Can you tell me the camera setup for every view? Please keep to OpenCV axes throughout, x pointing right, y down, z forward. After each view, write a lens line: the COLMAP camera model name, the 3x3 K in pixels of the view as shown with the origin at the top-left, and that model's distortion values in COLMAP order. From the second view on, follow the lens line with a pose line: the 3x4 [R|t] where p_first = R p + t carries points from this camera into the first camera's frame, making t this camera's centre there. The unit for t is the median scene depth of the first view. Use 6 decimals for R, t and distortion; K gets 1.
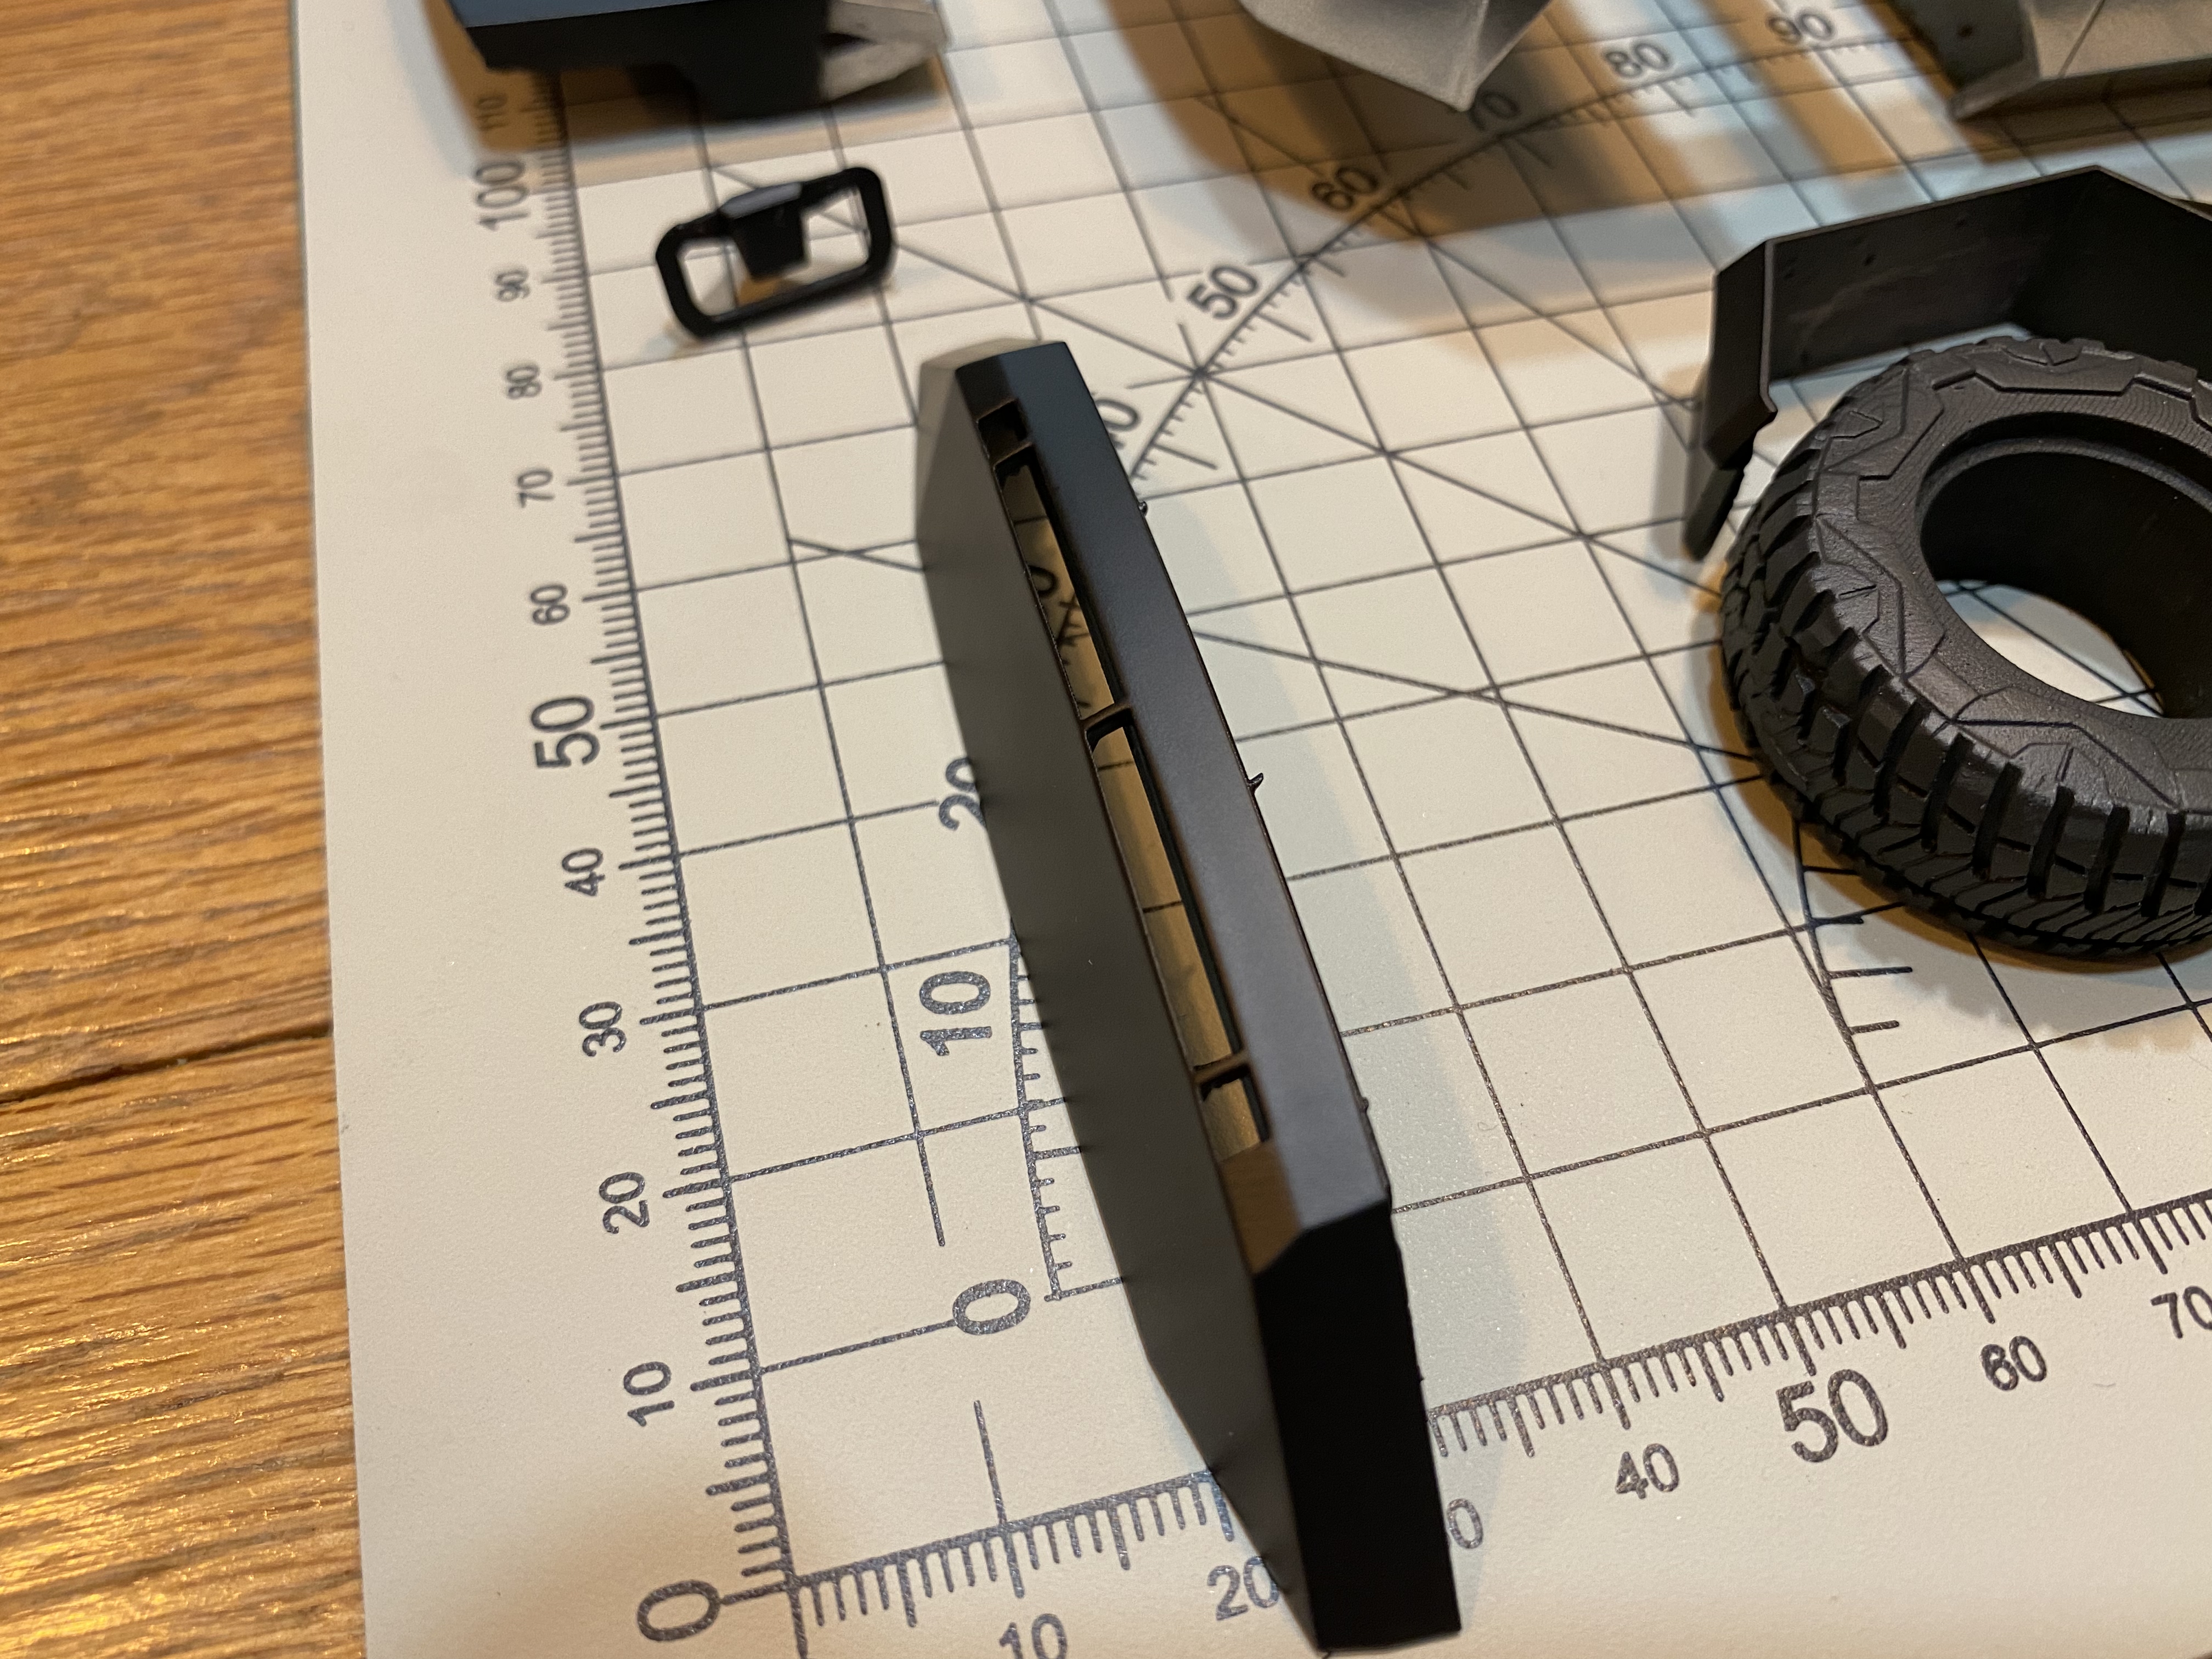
lens RADIAL K [[1680.2, 0, 1111.3], [0, 1680.2, 849.2], [0, 0, 1]] dist [-0.027286, 0.014678]
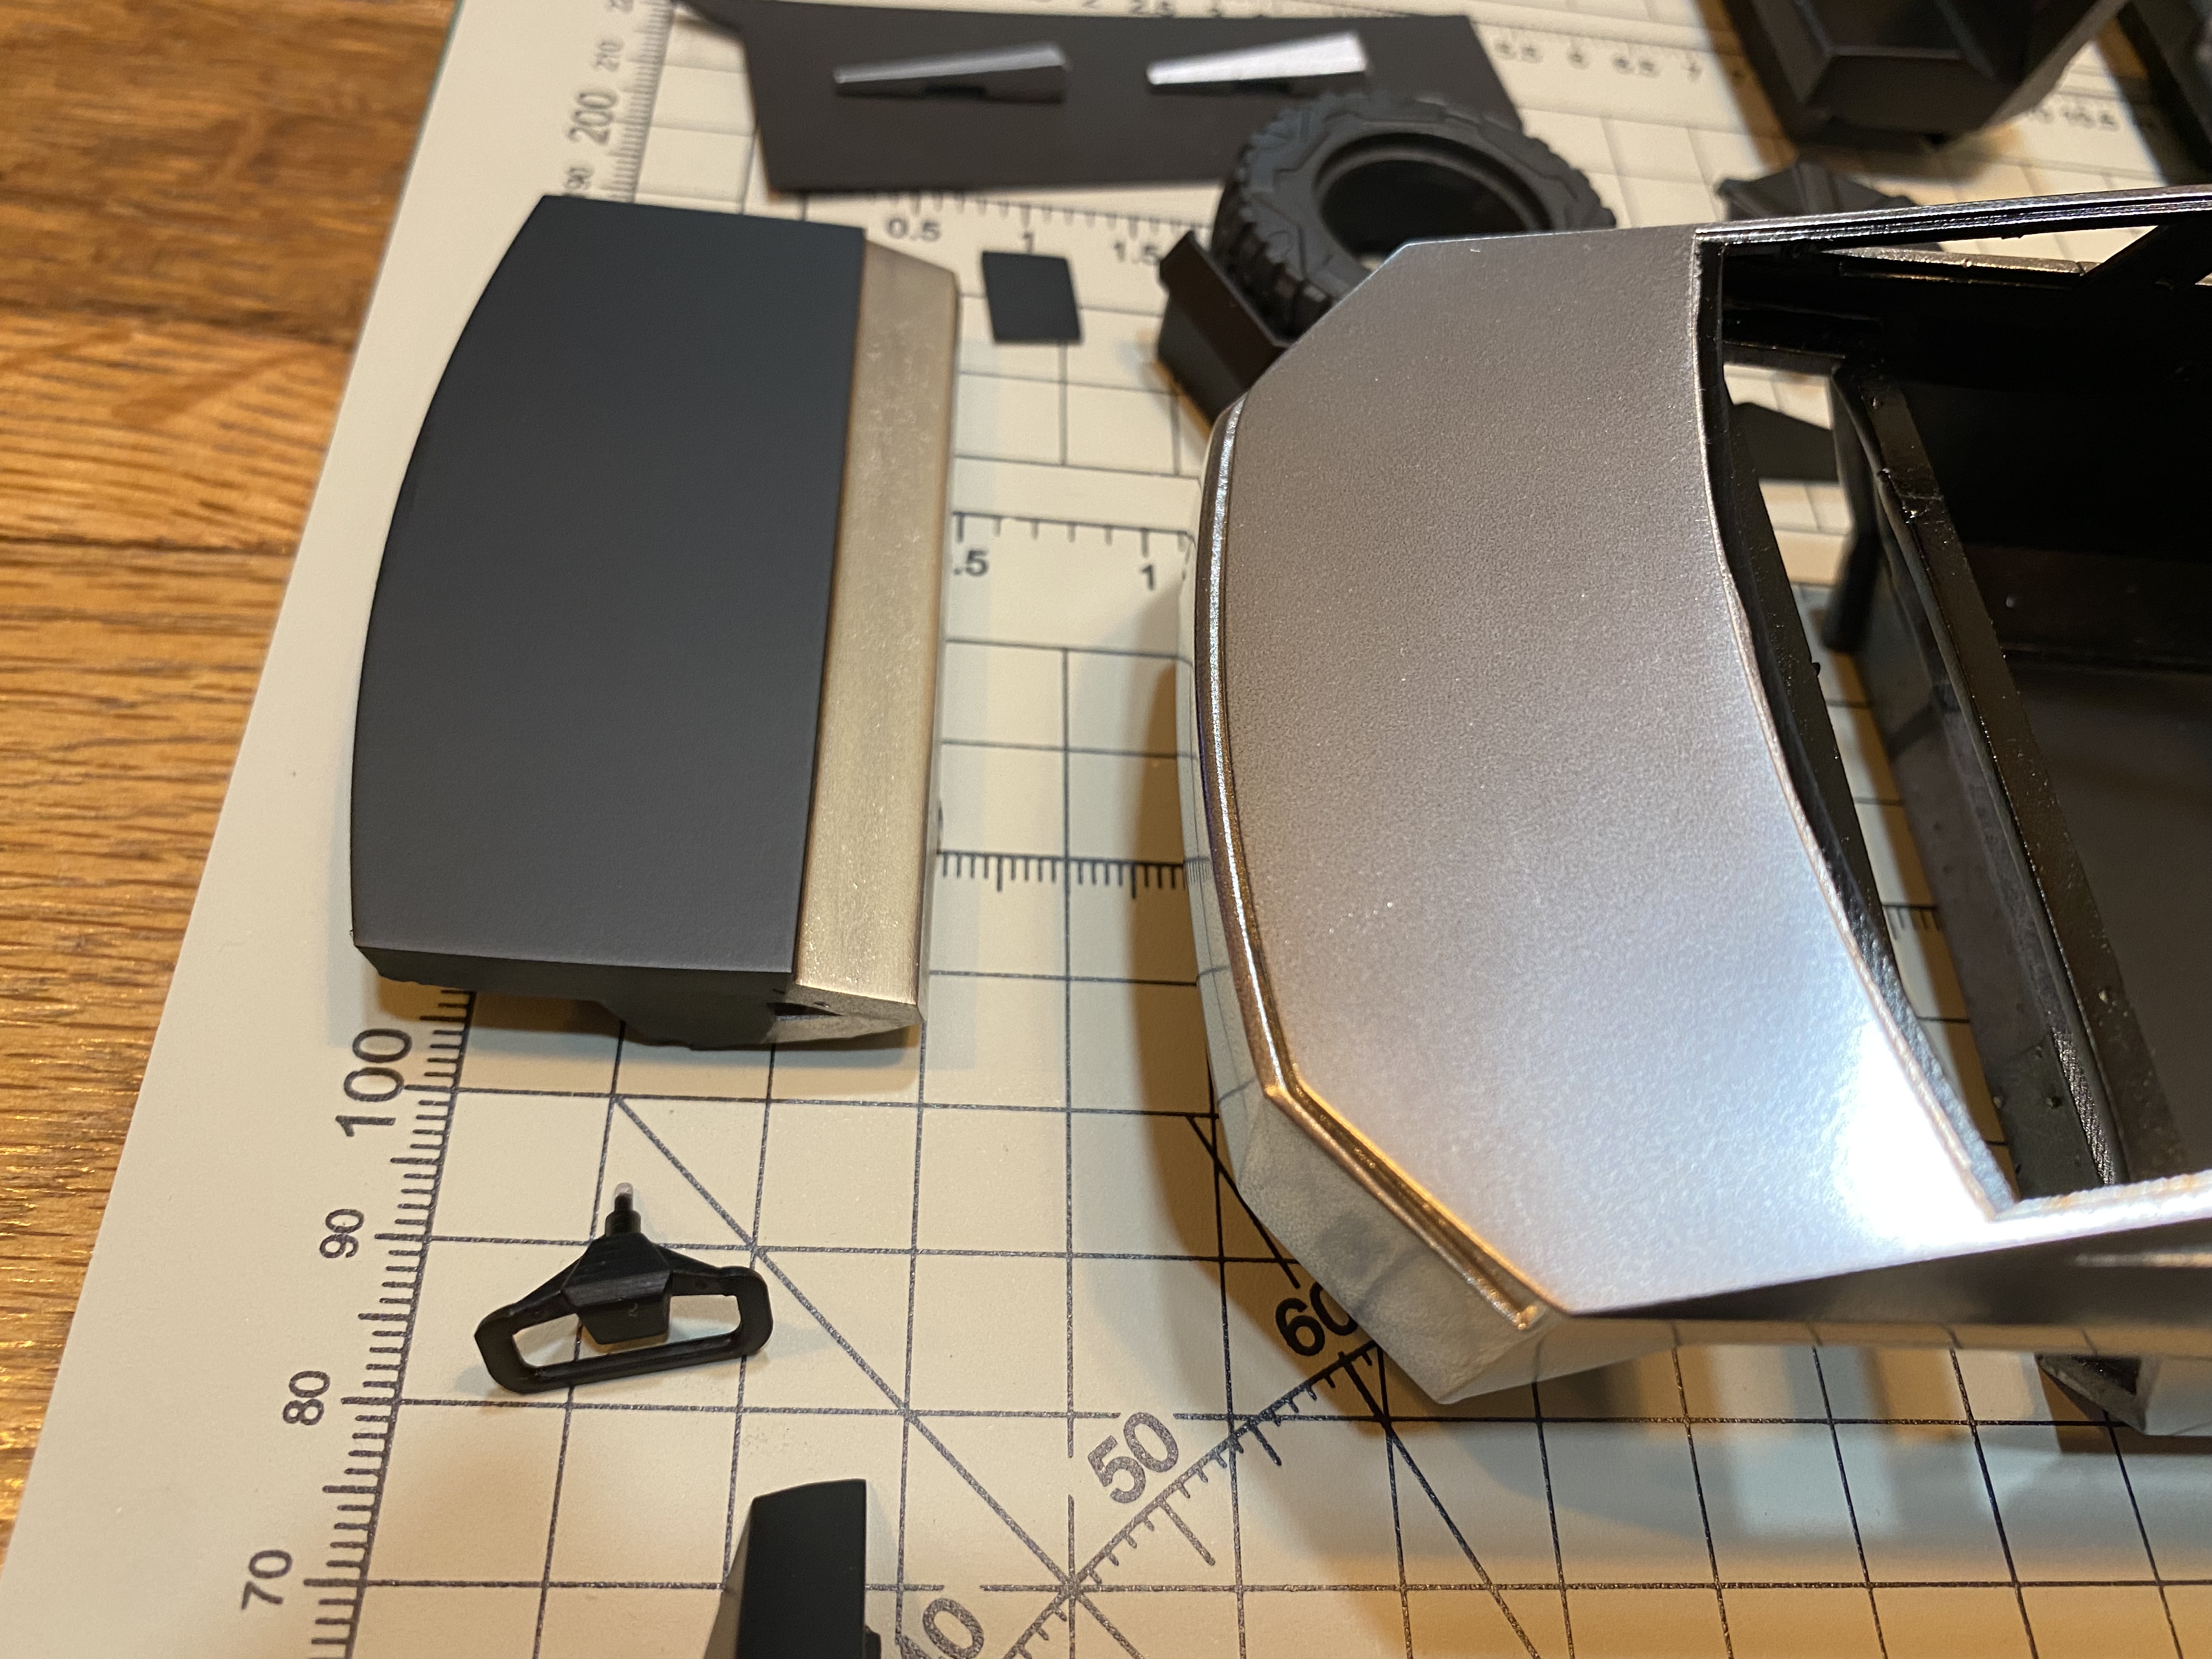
lens RADIAL K [[1680.2, 0, 1096.9], [0, 1680.2, 823.4], [0, 0, 1]] dist [-0.027286, 0.014678]
pose [[0.965989, 0.255669, -0.038709, -0.000773], [-0.257062, 0.965698, -0.036693, -0.605090], [0.027999, 0.045396, 0.998577, 0.132864]]
